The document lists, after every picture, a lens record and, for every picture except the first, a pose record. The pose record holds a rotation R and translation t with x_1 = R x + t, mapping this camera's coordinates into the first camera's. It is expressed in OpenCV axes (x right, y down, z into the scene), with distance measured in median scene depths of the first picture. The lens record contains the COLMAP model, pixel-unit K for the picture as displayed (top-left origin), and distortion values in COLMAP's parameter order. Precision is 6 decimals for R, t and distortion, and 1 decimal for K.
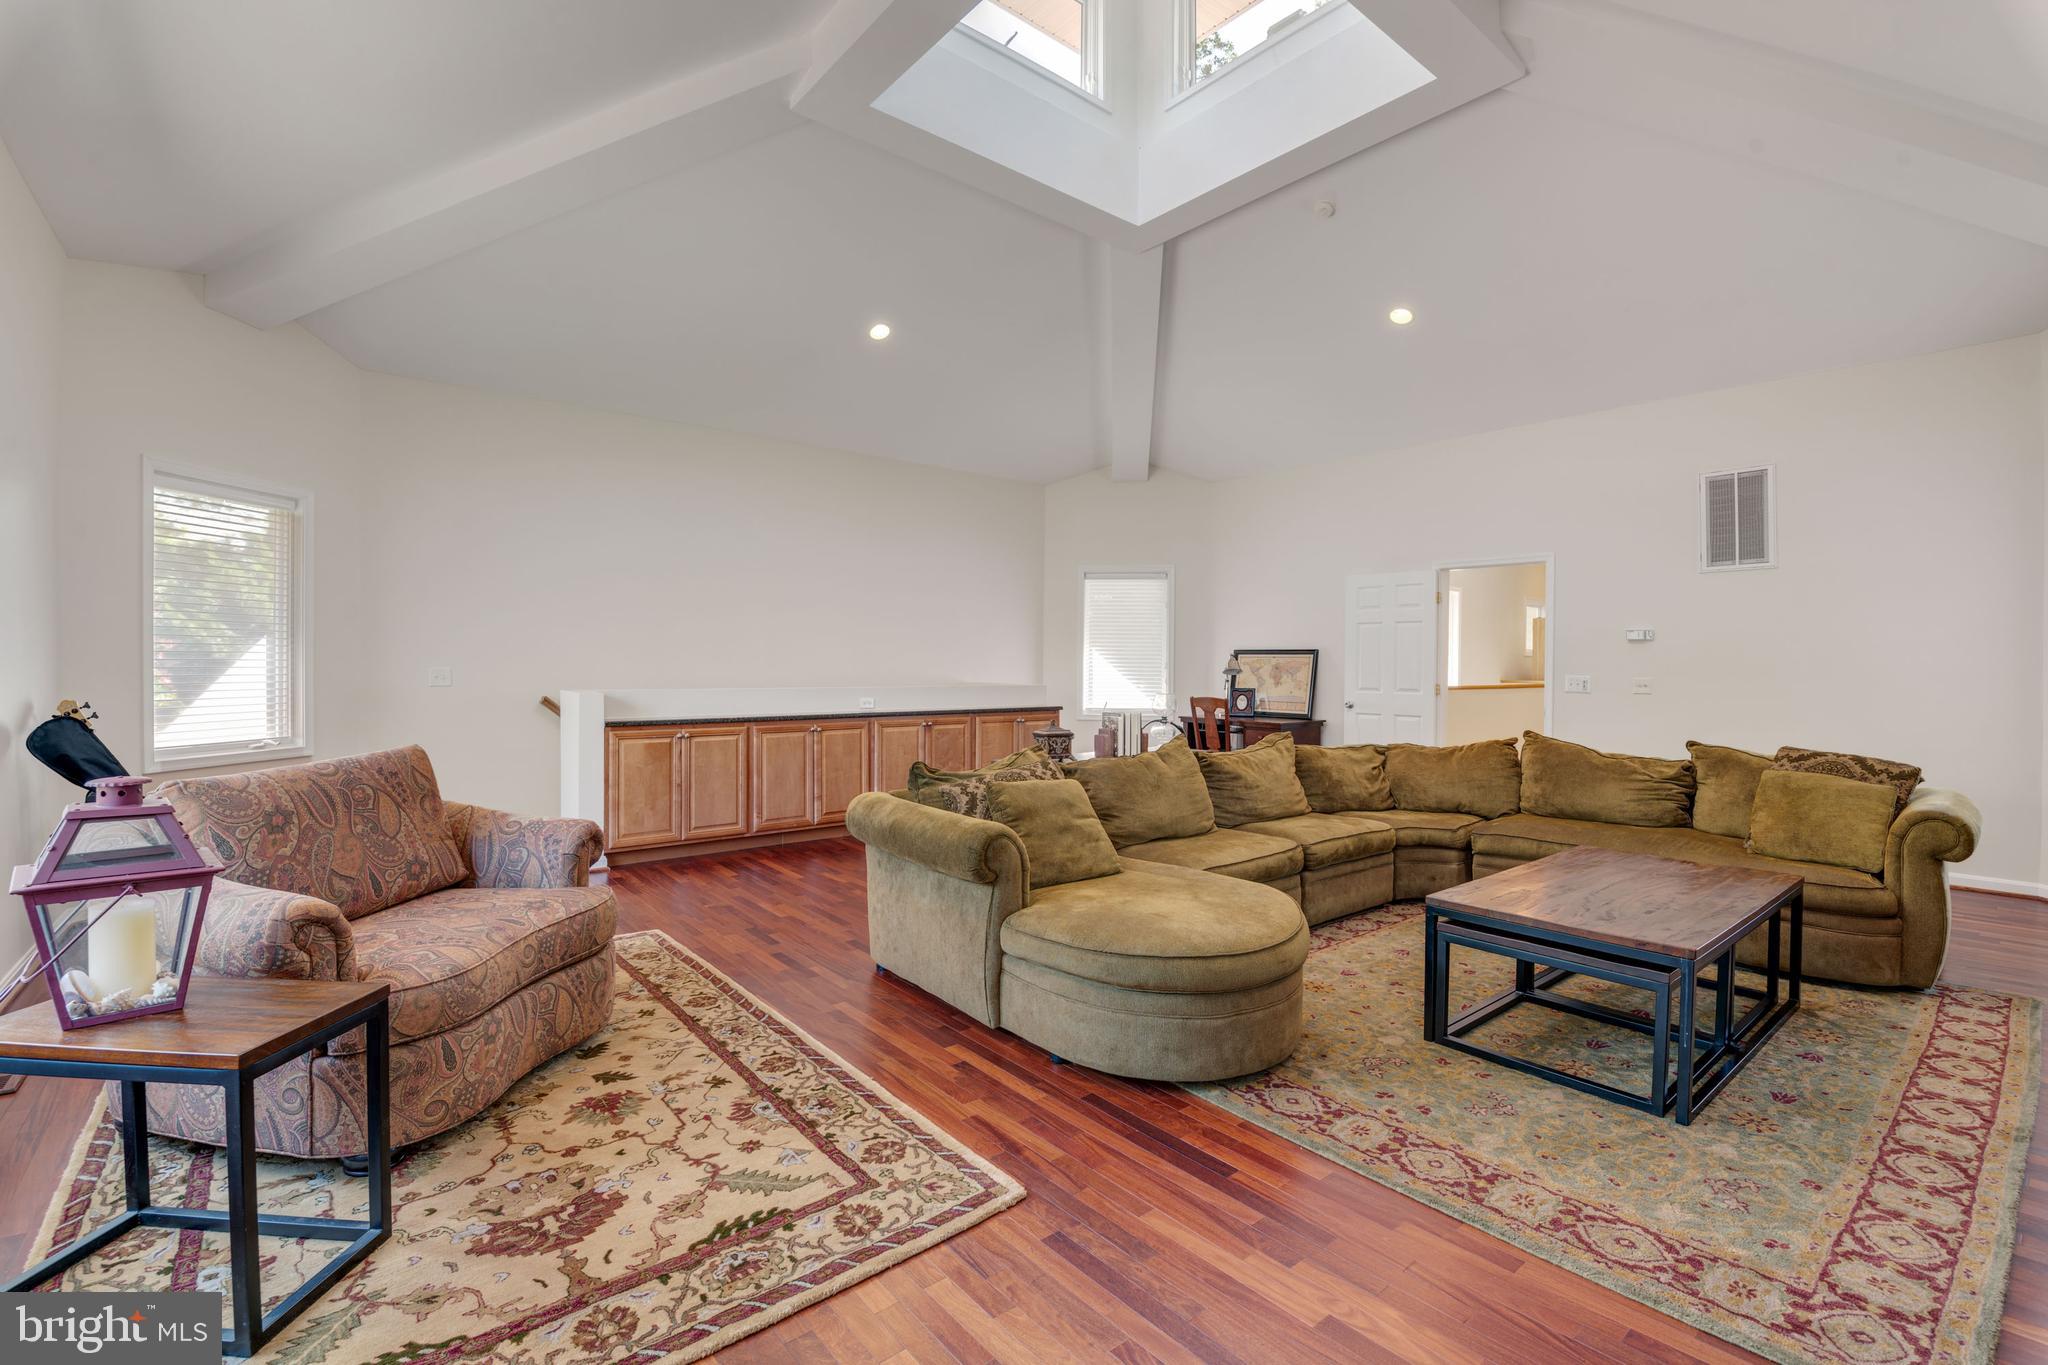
lens RADIAL K [[893.8, 0, 1025.2], [0, 893.8, 674.5], [0, 0, 1]] dist [0.003151, -0.004485]
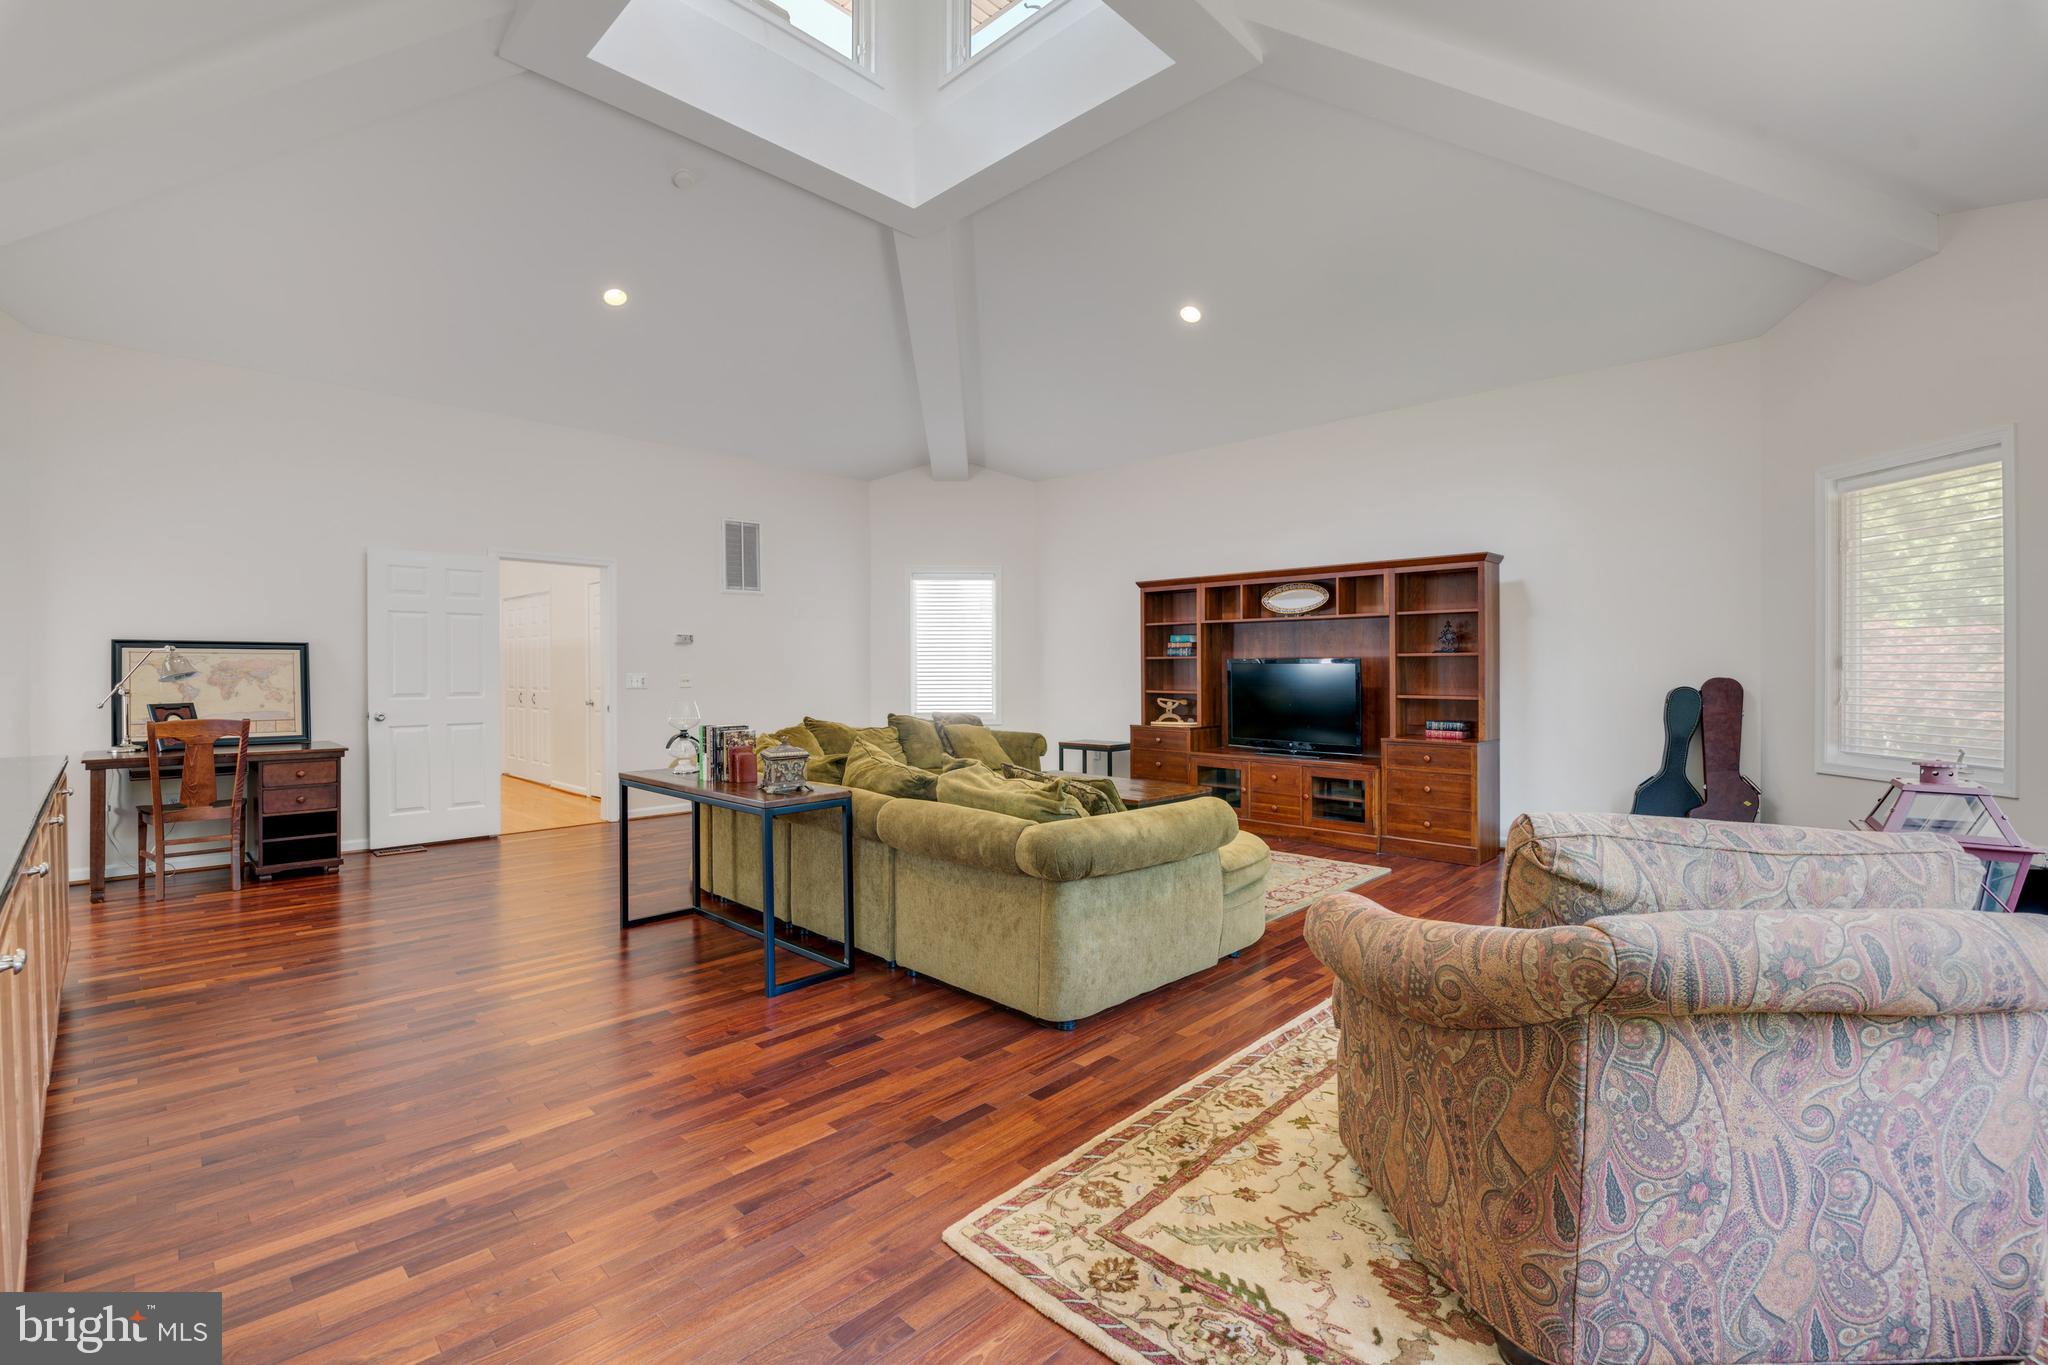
lens RADIAL K [[893.8, 0, 1026.8], [0, 893.8, 674.3], [0, 0, 1]] dist [0.003151, -0.004485]
pose [[-0.101900, -0.023460, 0.994518, -0.877293], [0.012965, 0.999606, 0.024909, -0.026708], [-0.994710, 0.015432, -0.101556, 0.987603]]
